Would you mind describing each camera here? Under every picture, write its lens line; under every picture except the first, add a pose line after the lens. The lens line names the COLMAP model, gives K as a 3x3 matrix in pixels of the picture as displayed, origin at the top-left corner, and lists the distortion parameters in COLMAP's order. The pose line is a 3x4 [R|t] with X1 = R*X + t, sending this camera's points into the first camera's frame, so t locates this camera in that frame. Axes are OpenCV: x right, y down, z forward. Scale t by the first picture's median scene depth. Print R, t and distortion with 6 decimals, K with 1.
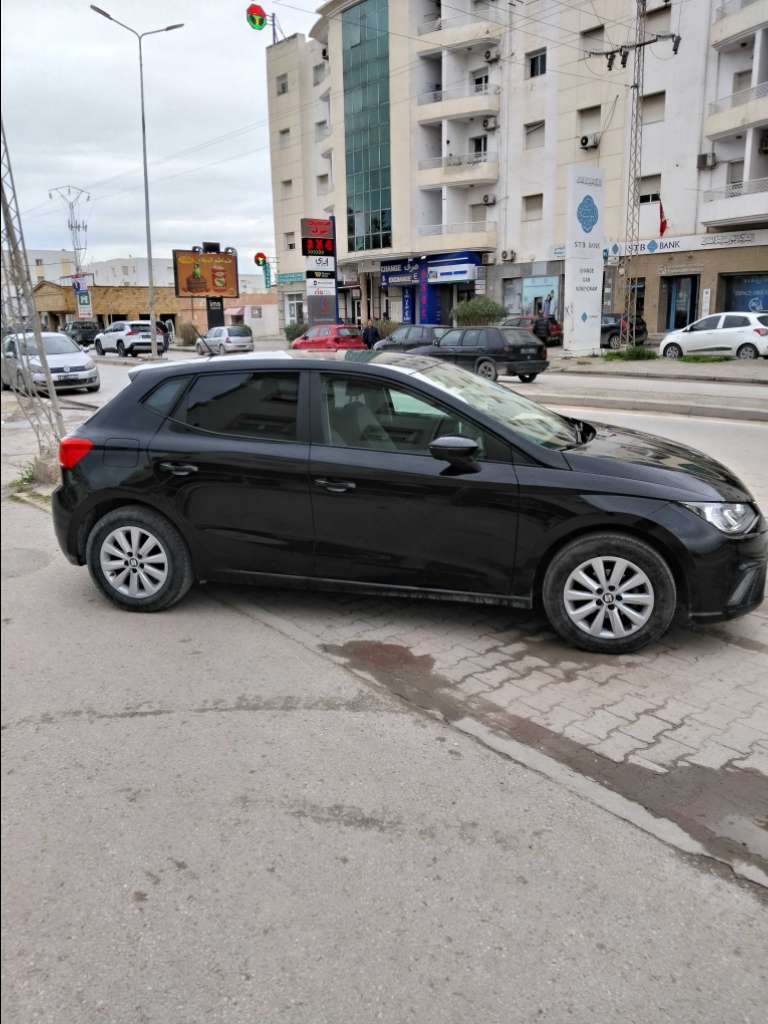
lens RADIAL K [[814.0, 0, 389.2], [0, 814.0, 510.8], [0, 0, 1]] dist [0.077326, -0.157980]
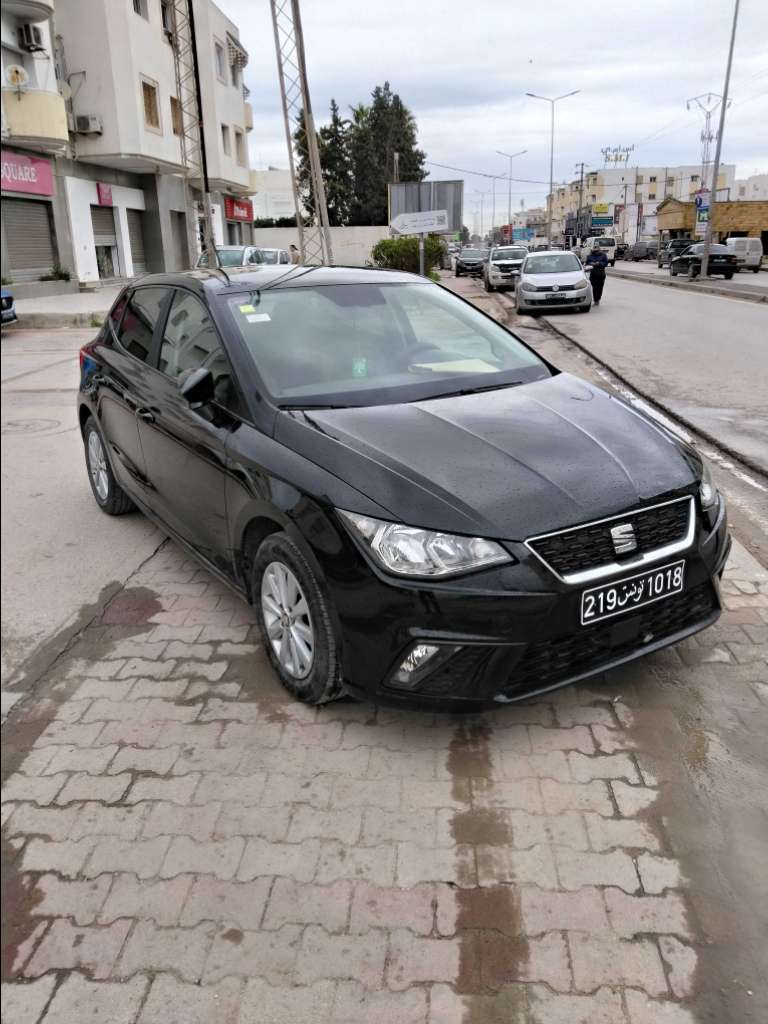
lens RADIAL K [[814.0, 0, 389.2], [0, 814.0, 510.8], [0, 0, 1]] dist [0.077326, -0.157980]
pose [[0.729286, 0.210372, -0.651065, 0.785052], [-0.149695, 0.977564, 0.148190, -0.110385], [0.667633, -0.010611, 0.744415, 0.521580]]
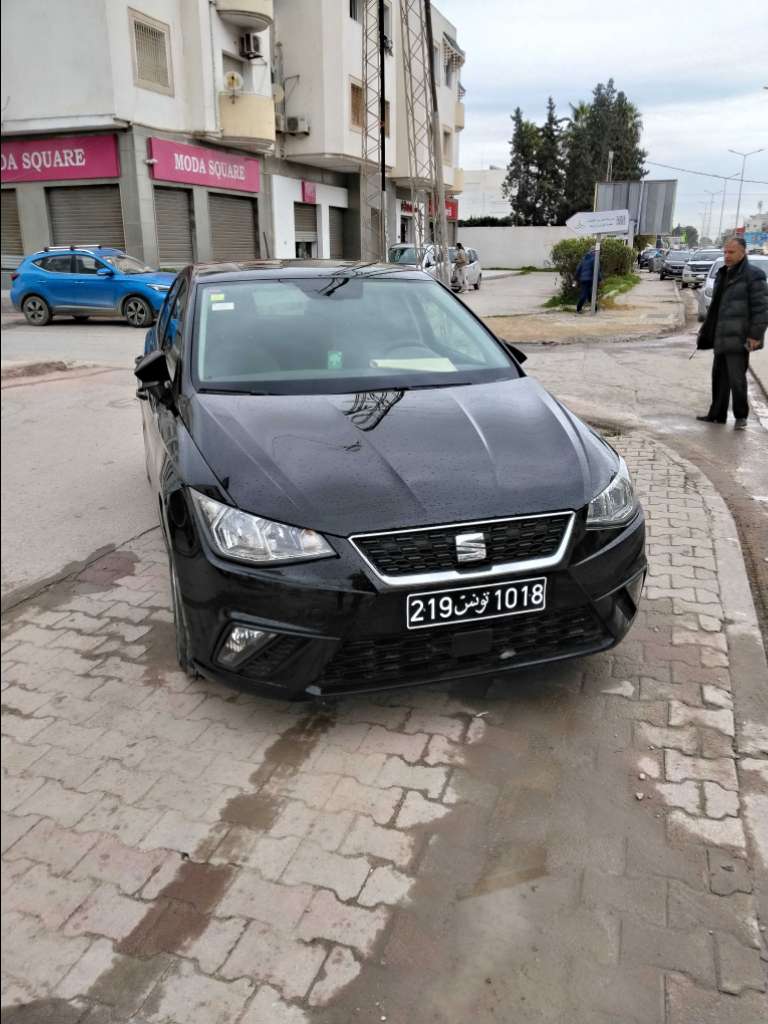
lens RADIAL K [[814.0, 0, 389.2], [0, 814.0, 510.8], [0, 0, 1]] dist [0.077326, -0.157980]
pose [[0.531489, 0.273318, -0.801759, 0.964348], [-0.205210, 0.959864, 0.191181, -0.154011], [0.821832, 0.062918, 0.566244, 0.724229]]
